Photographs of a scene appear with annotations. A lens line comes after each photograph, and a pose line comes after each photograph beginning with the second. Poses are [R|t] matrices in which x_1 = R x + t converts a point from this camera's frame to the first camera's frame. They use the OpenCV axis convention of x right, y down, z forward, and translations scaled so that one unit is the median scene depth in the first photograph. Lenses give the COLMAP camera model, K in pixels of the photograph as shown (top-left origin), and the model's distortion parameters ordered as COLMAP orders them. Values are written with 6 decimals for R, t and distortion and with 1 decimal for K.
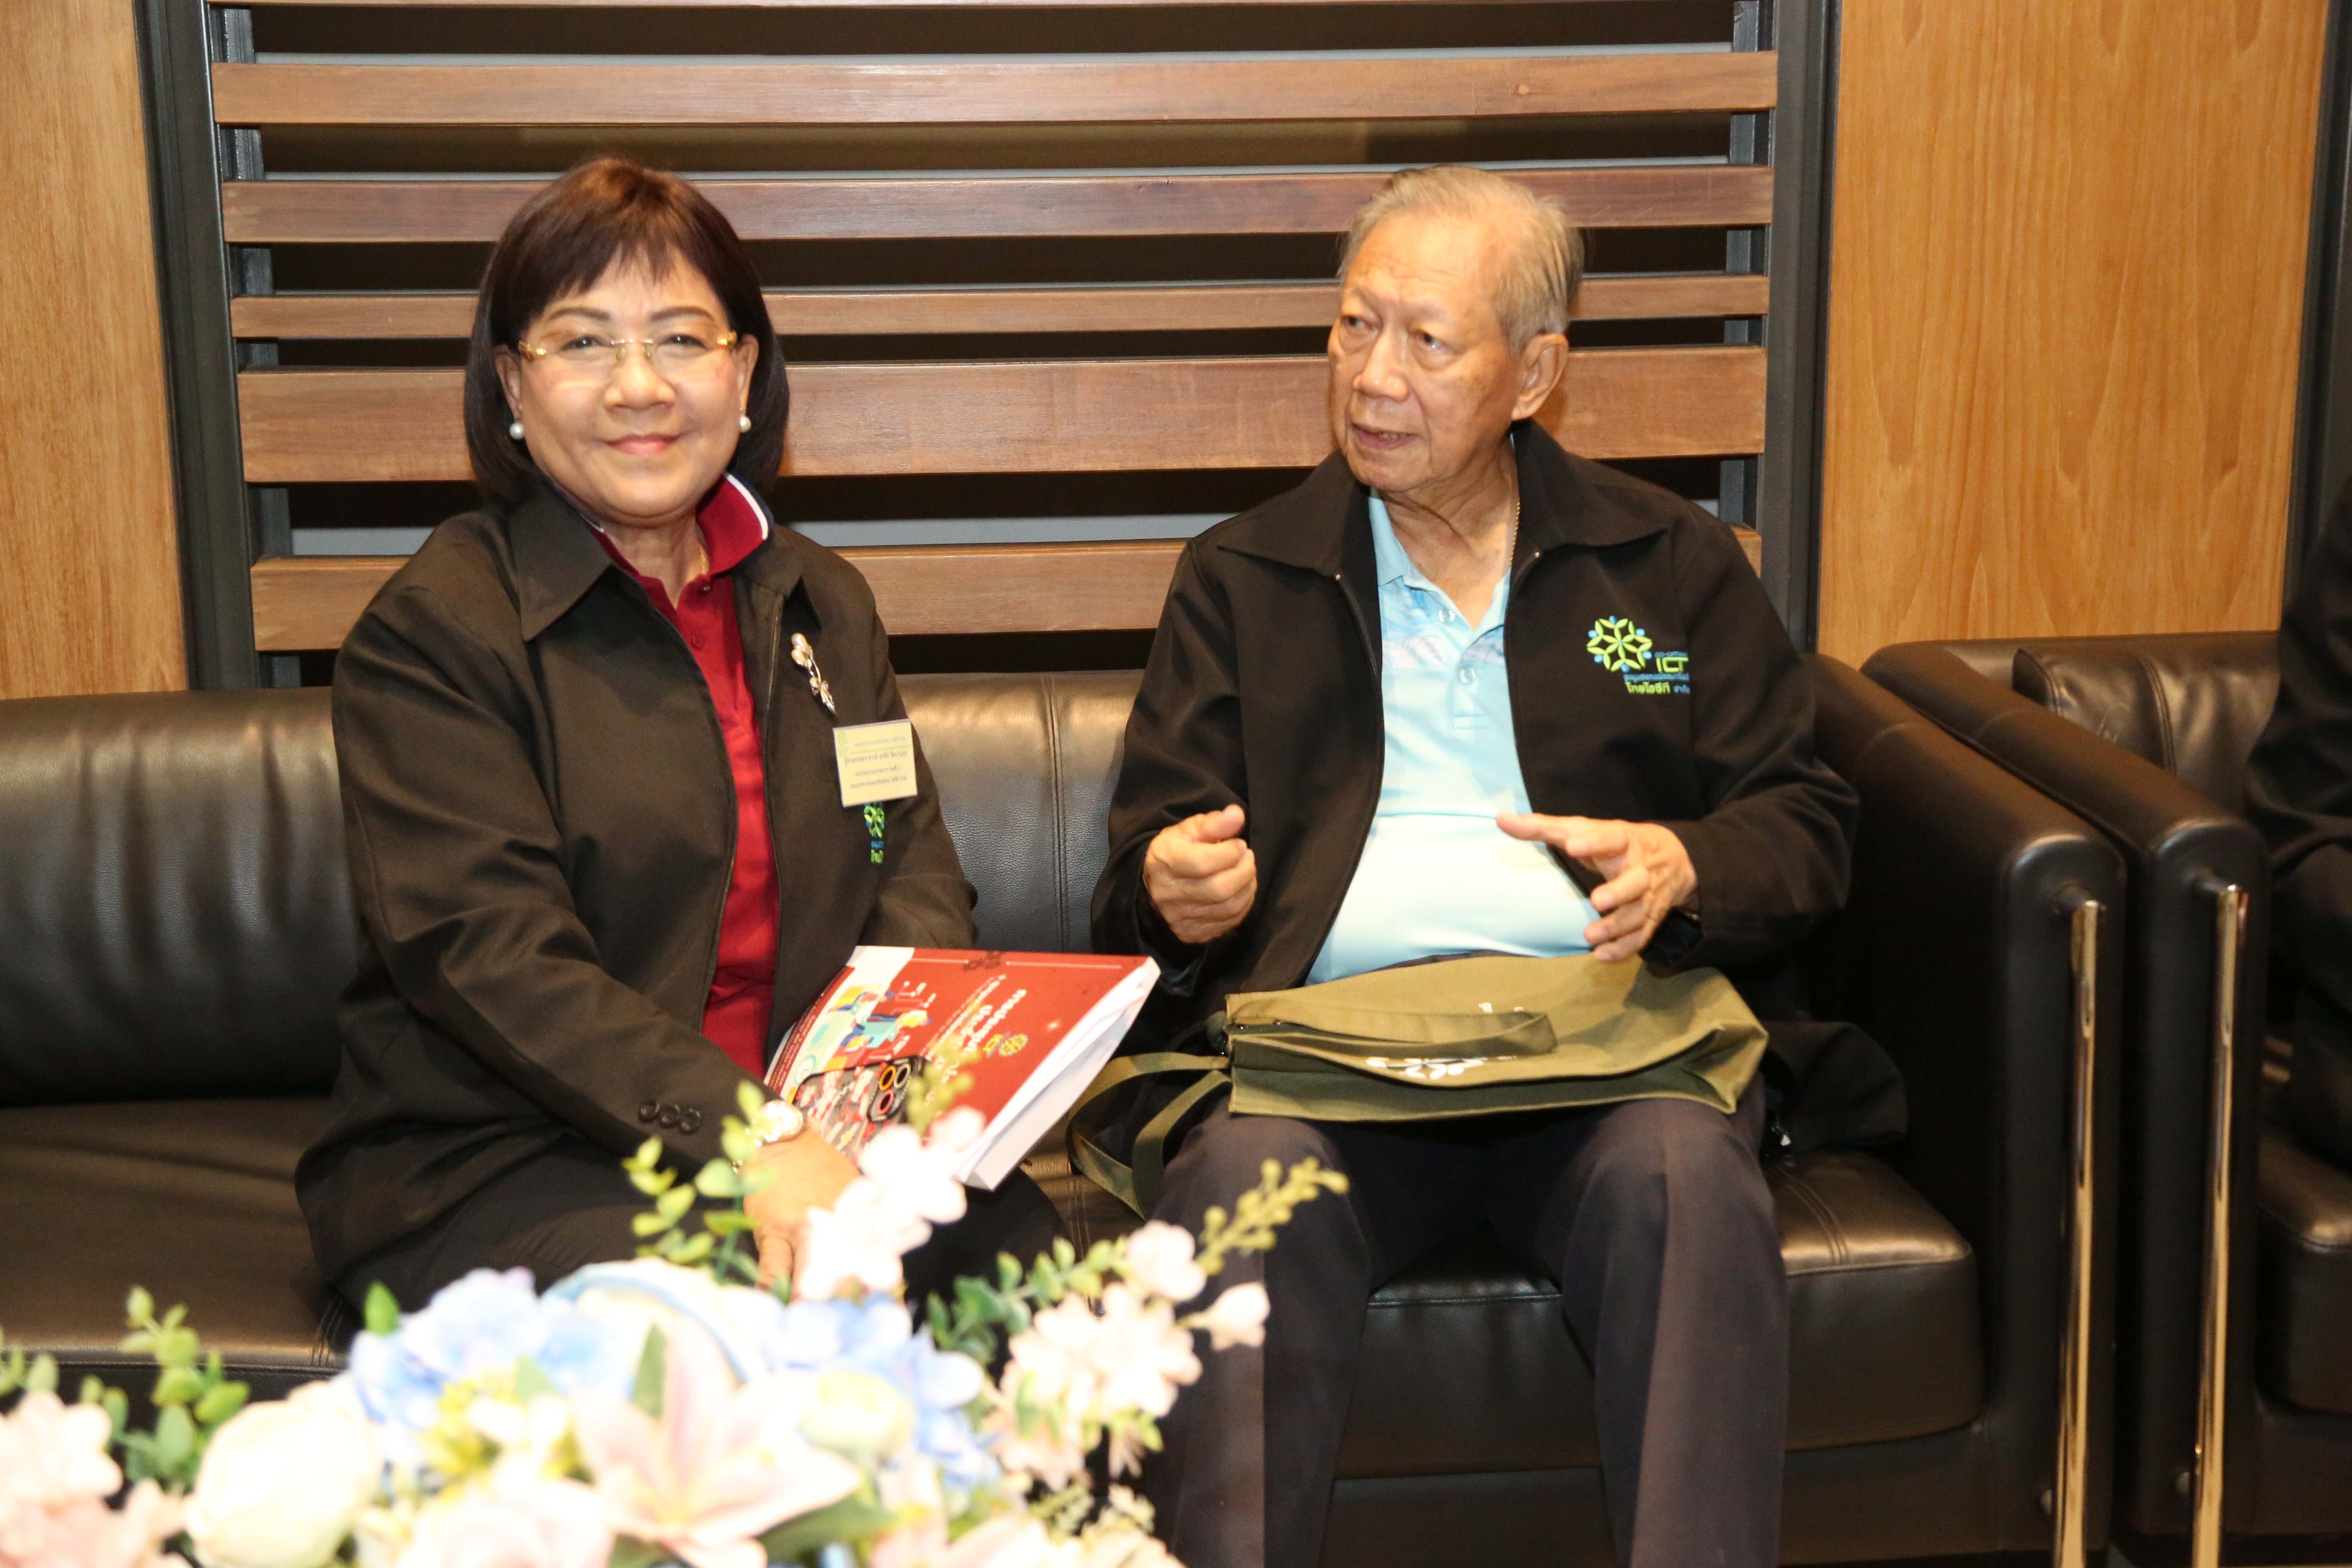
lens RADIAL K [[3393.4, 0, 1183.9], [0, 3393.4, 770.2], [0, 0, 1]] dist [0.106762, 0.000000]
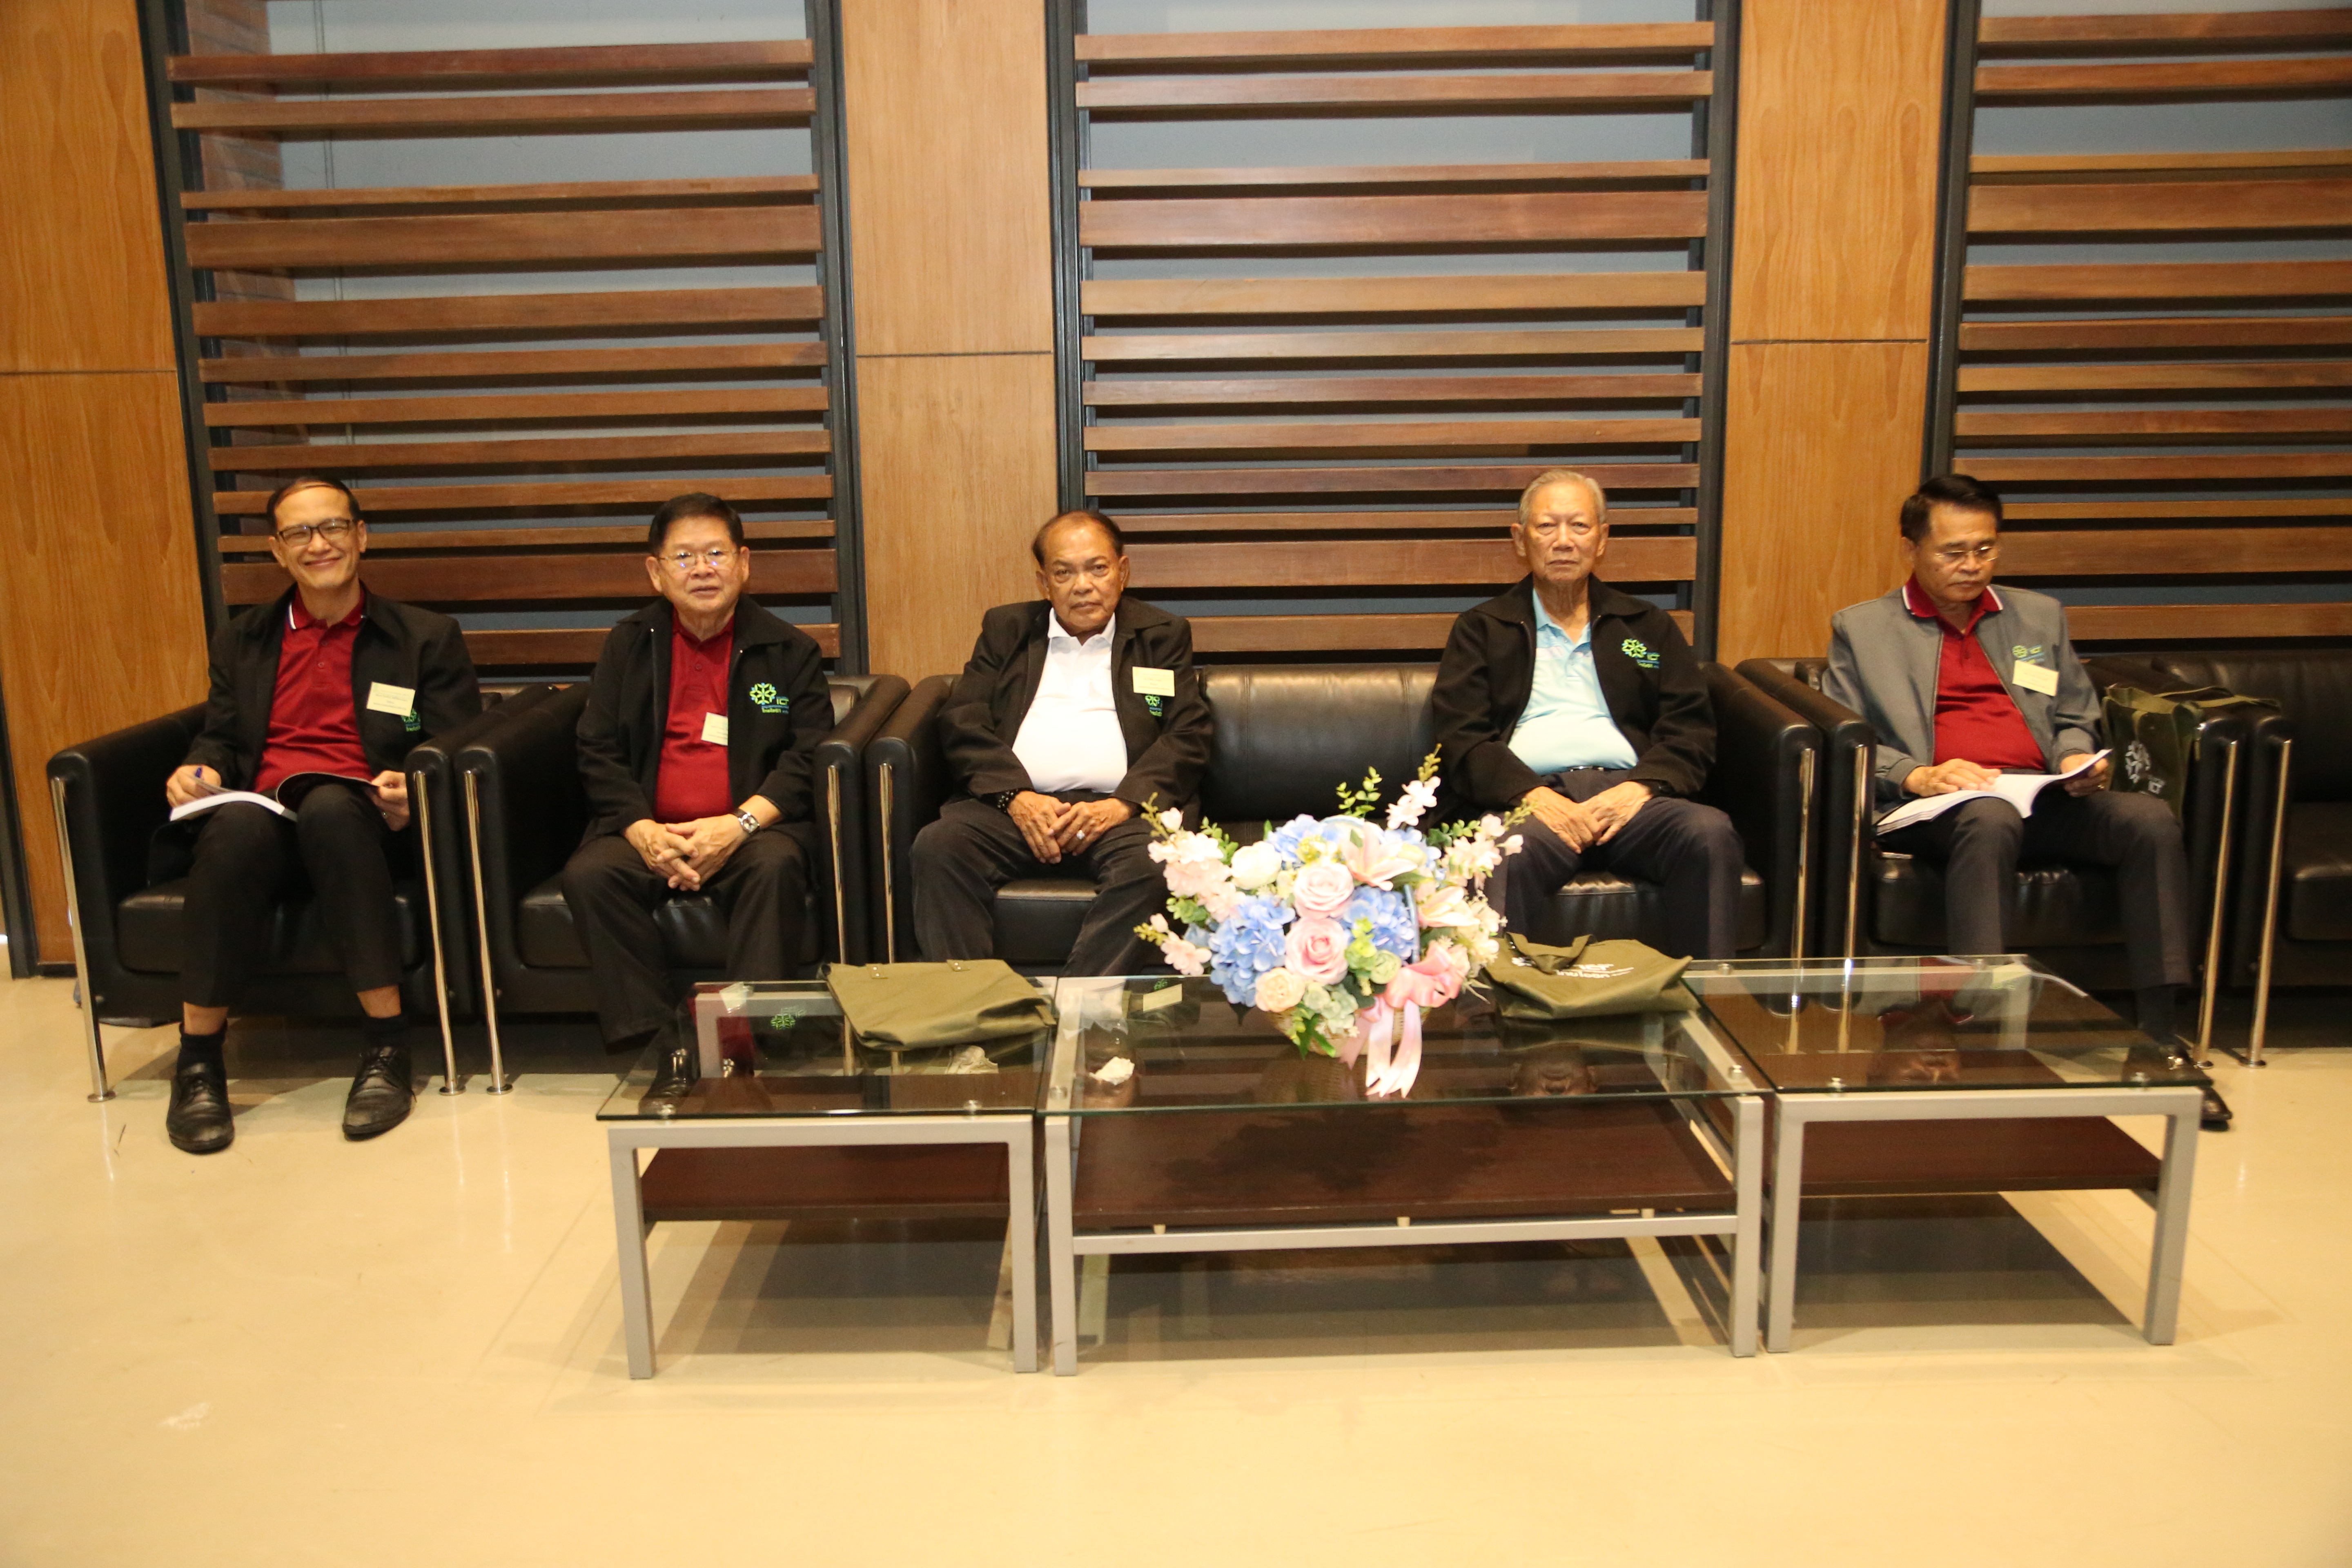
lens RADIAL K [[2098.3, 0, 1159.5], [0, 2098.3, 769.4], [0, 0, 1]] dist [0.011617, 0.002002]
pose [[0.995640, 0.015422, -0.092000, -0.077907], [-0.015345, 0.999881, 0.001540, 0.050586], [0.092013, -0.000121, 0.995758, -0.587526]]
